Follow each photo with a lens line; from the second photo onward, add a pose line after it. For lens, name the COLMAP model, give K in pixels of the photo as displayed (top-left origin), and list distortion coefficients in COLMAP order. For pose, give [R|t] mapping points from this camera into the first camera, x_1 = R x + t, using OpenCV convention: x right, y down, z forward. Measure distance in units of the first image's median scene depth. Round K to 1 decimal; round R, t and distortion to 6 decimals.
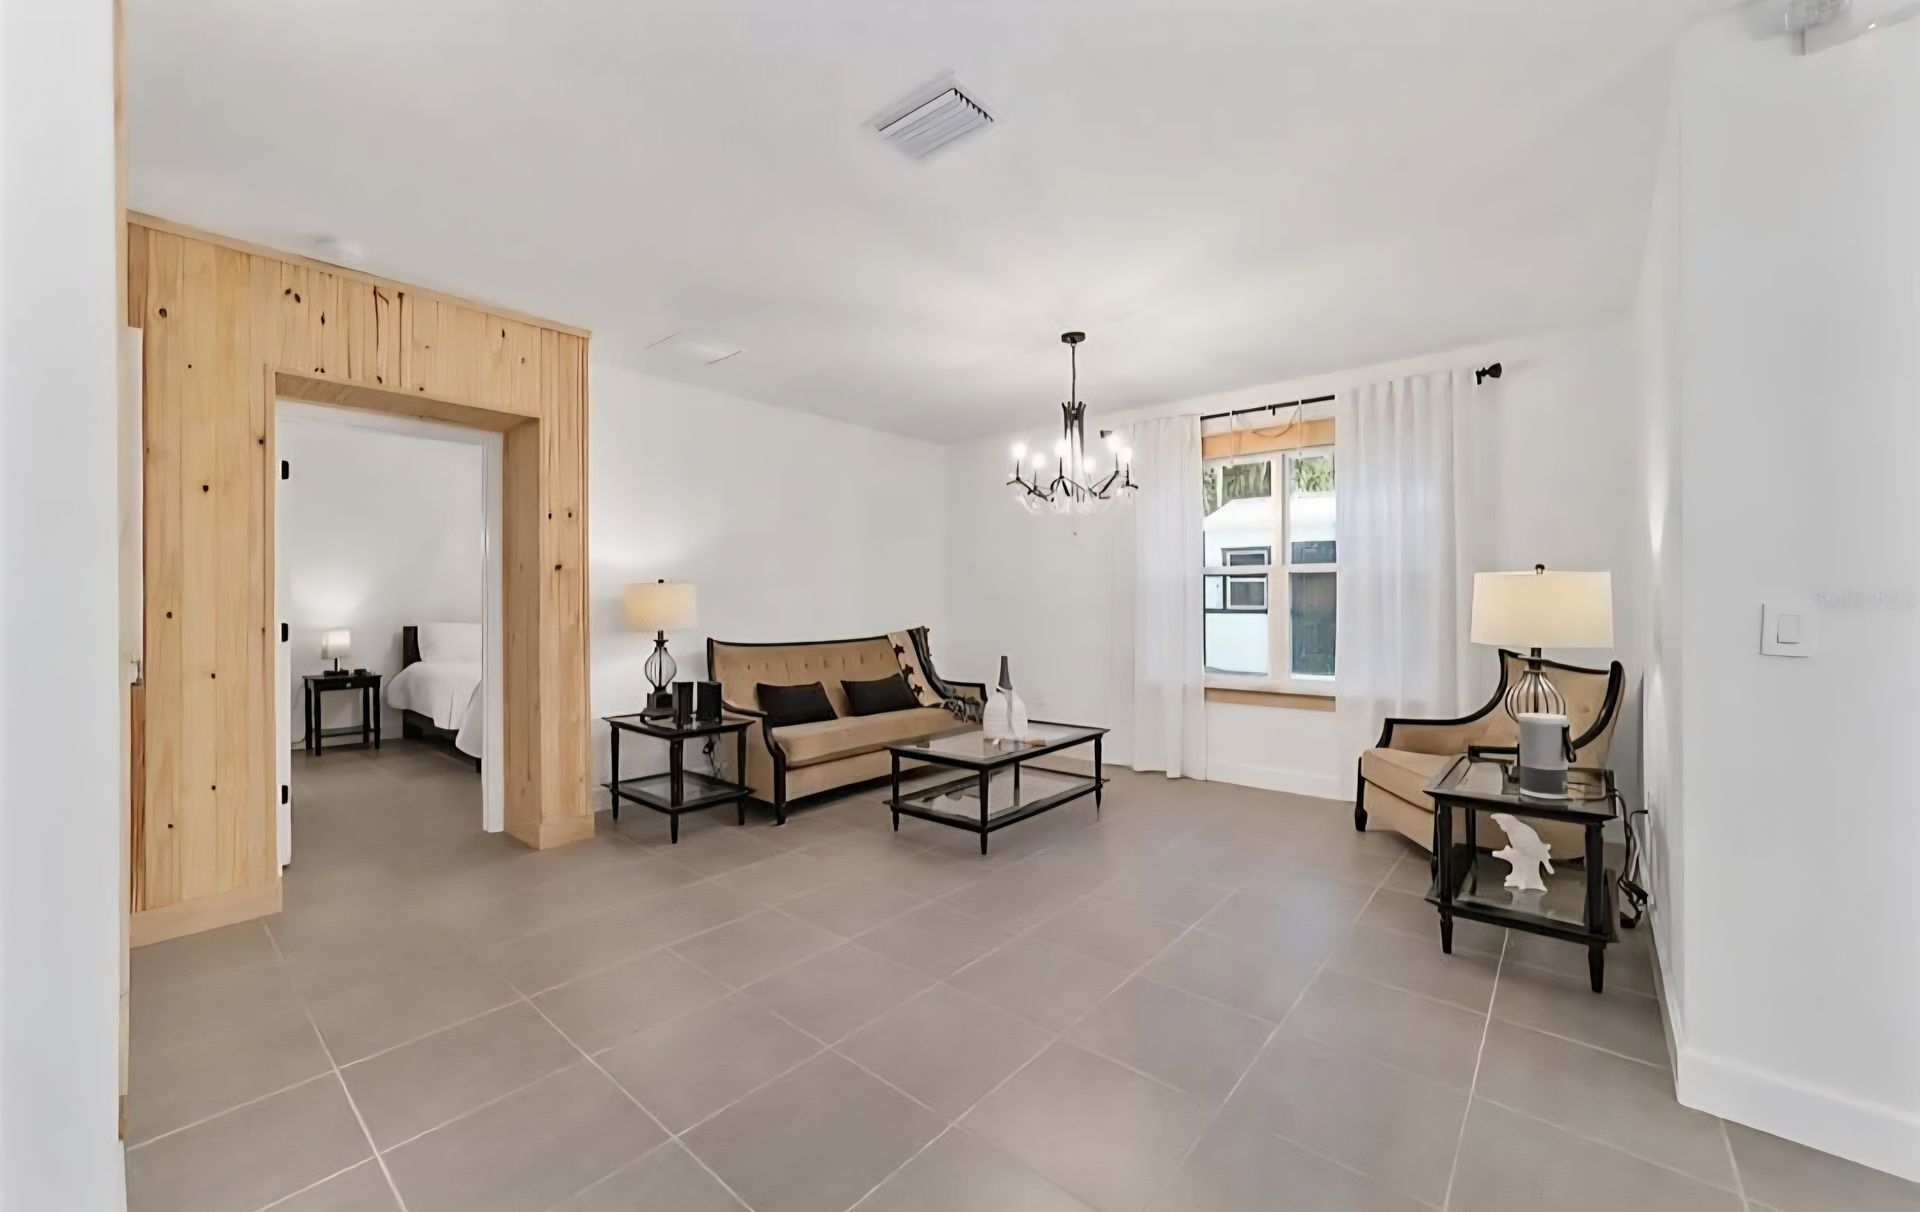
lens RADIAL K [[749.4, 0, 957.4], [0, 749.4, 601.4], [0, 0, 1]] dist [-0.009185, -0.000370]
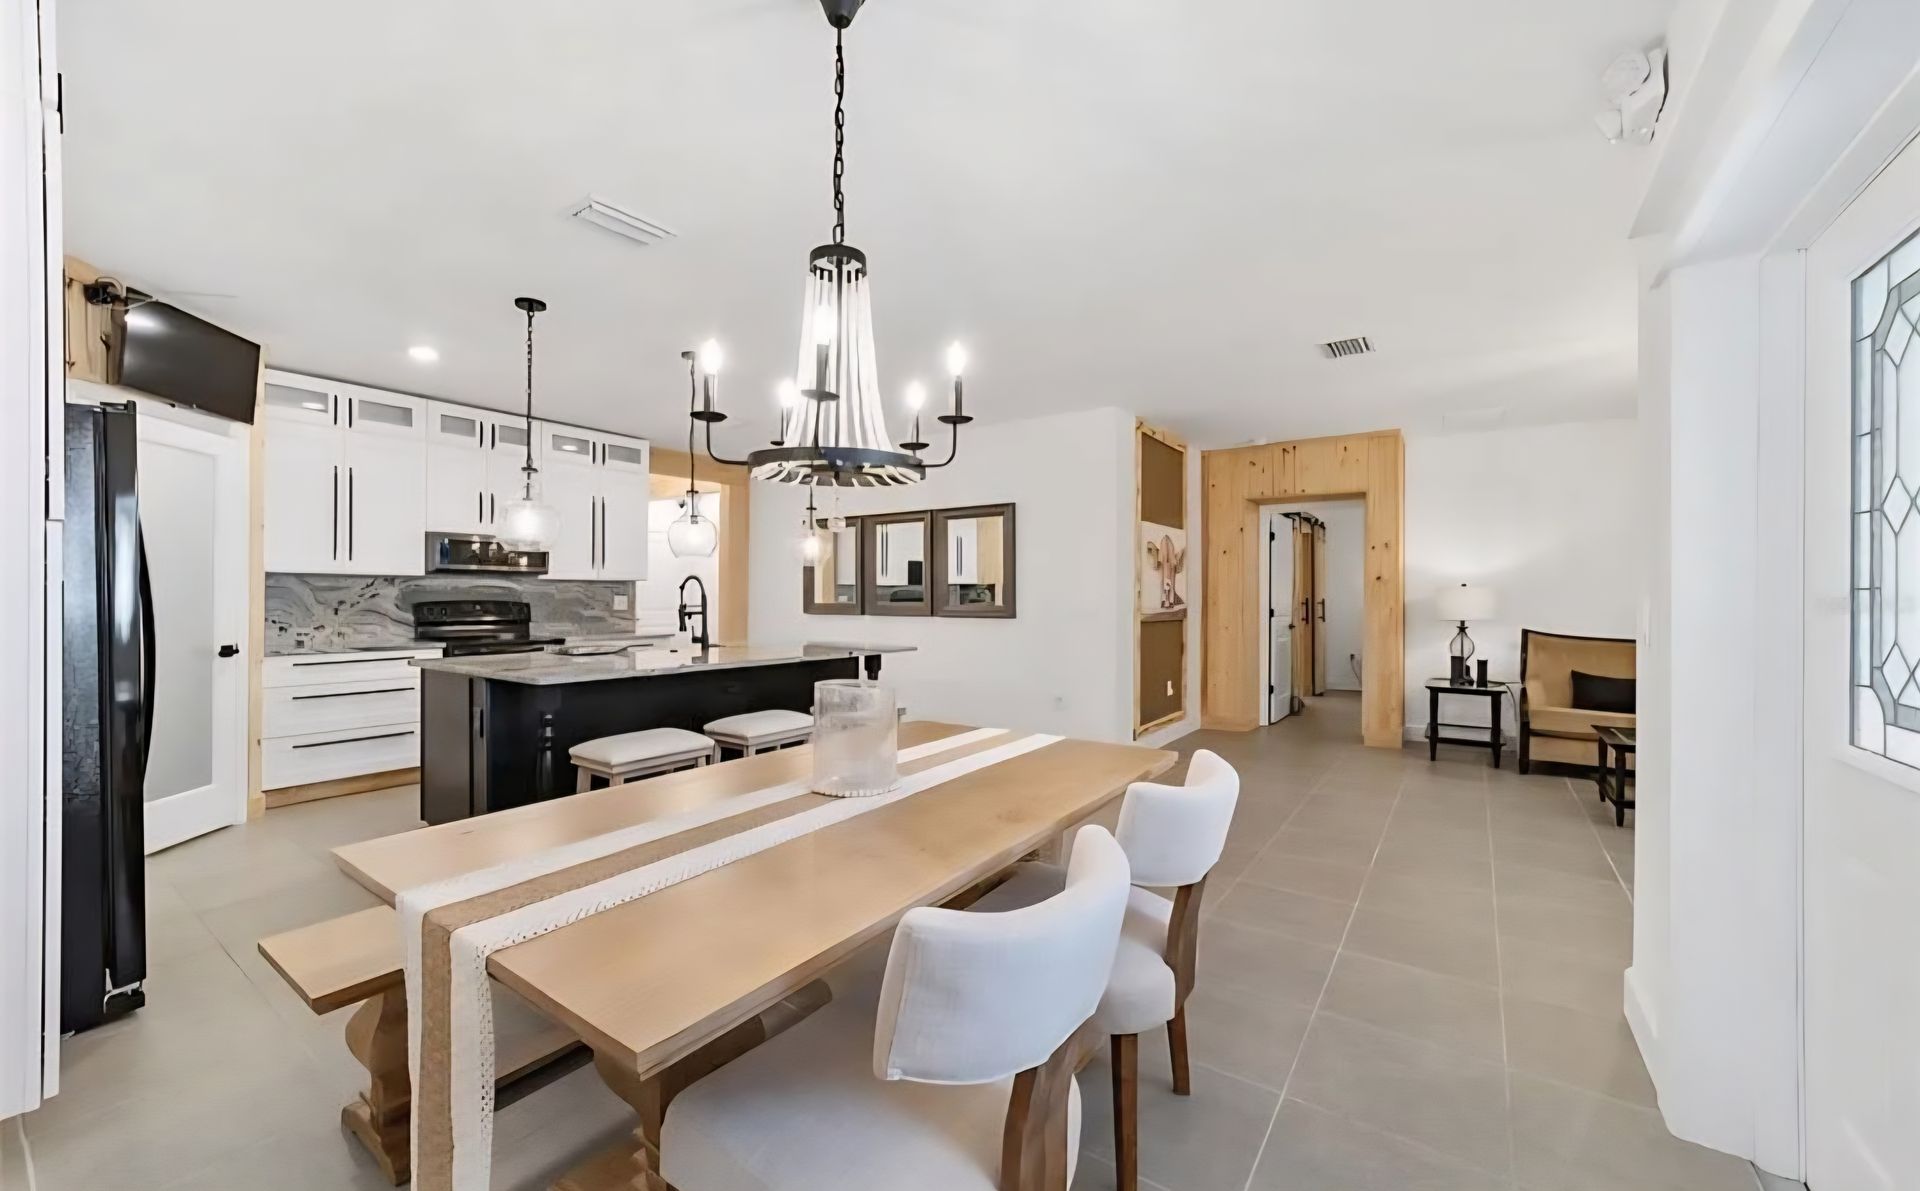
lens RADIAL K [[737.5, 0, 957.0], [0, 737.5, 595.4], [0, 0, 1]] dist [-0.012432, 0.000237]
pose [[0.078059, 0.001535, -0.996948, 1.031537], [-0.000294, 0.999999, 0.001516, -0.010989], [0.996949, 0.000174, 0.078060, -0.058249]]
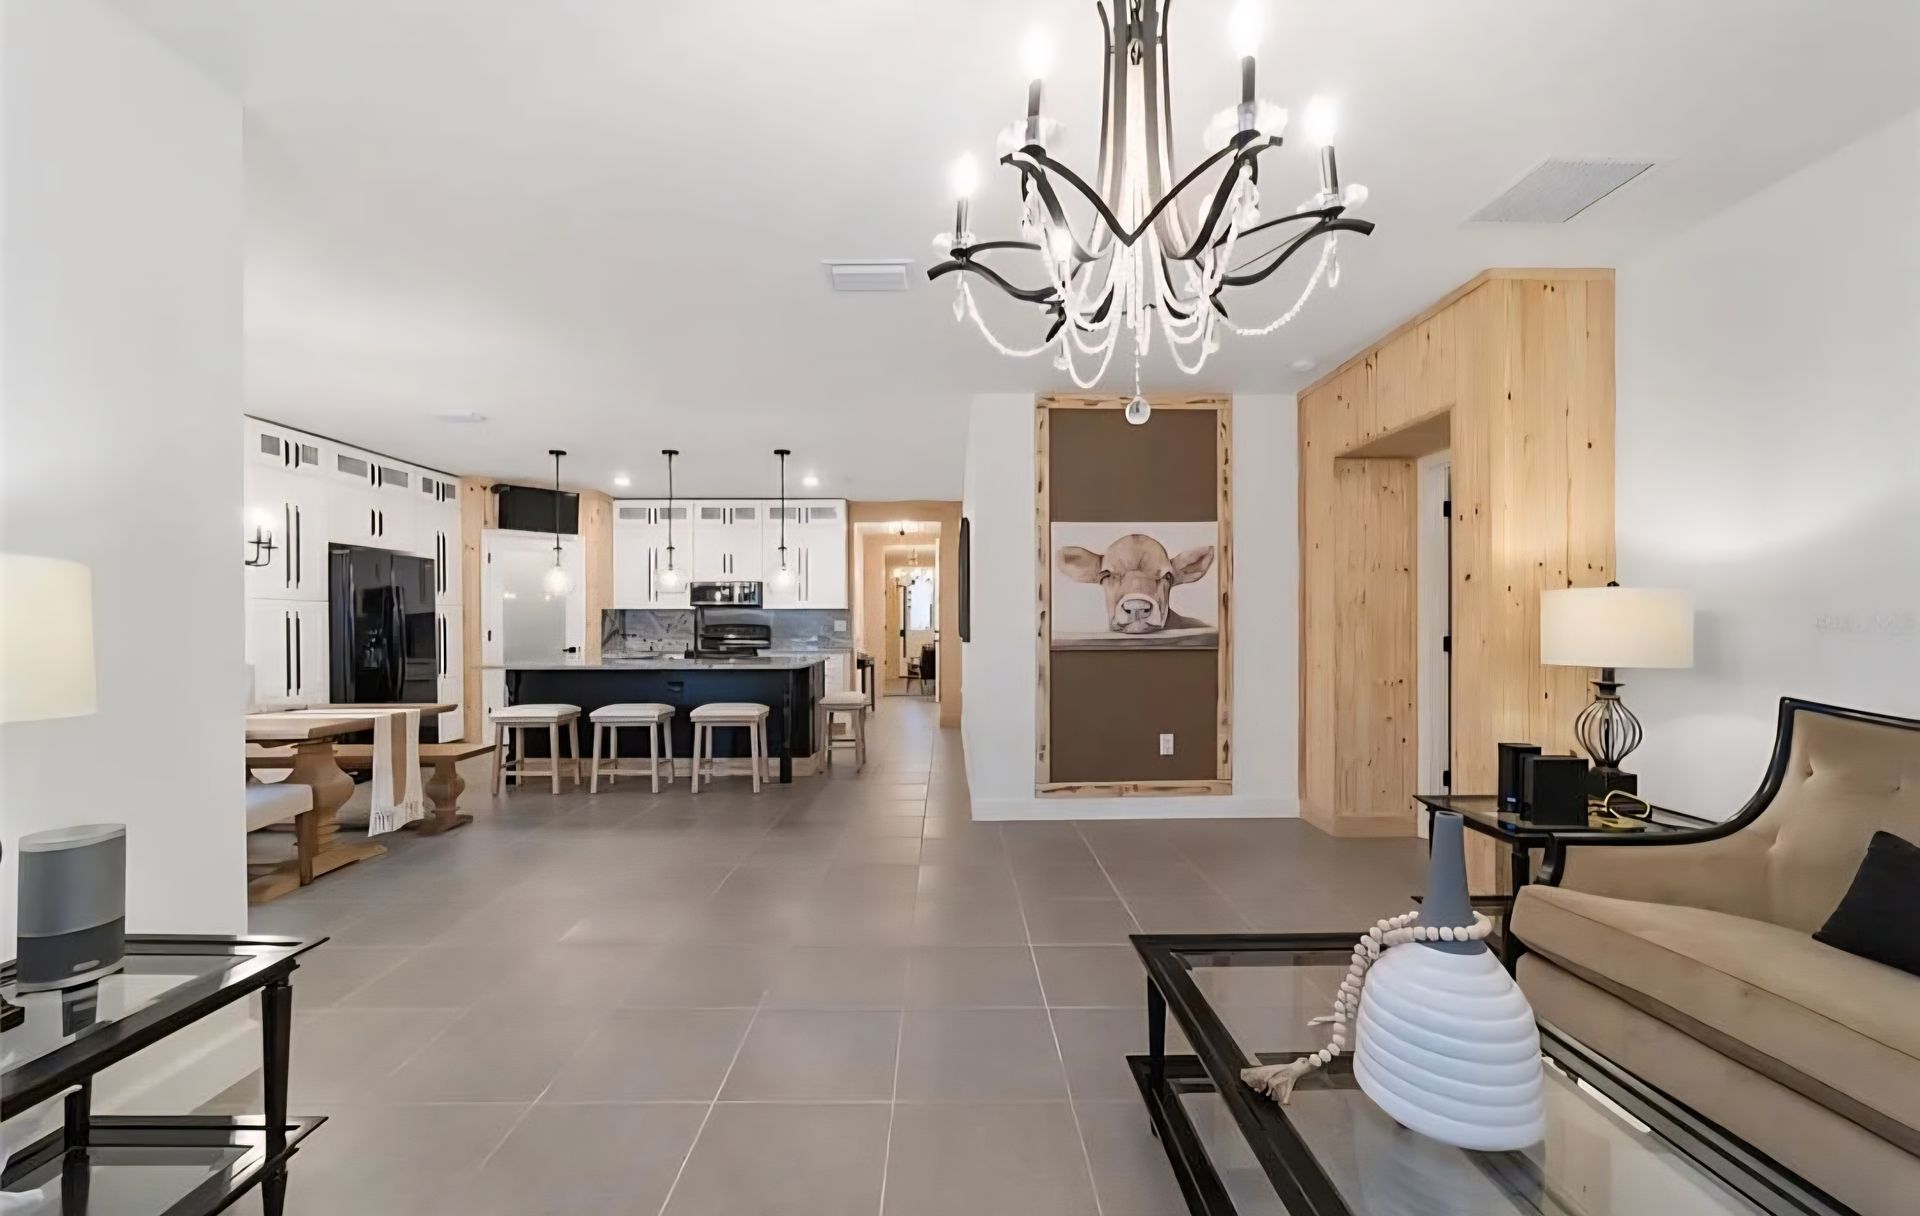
lens RADIAL K [[749.4, 0, 949.0], [0, 749.4, 628.2], [0, 0, 1]] dist [-0.009185, -0.000370]
pose [[-0.771036, 0.012371, -0.636671, 0.446242], [0.008139, 0.999921, 0.009573, -0.002407], [0.636739, 0.002199, -0.771076, 1.289481]]
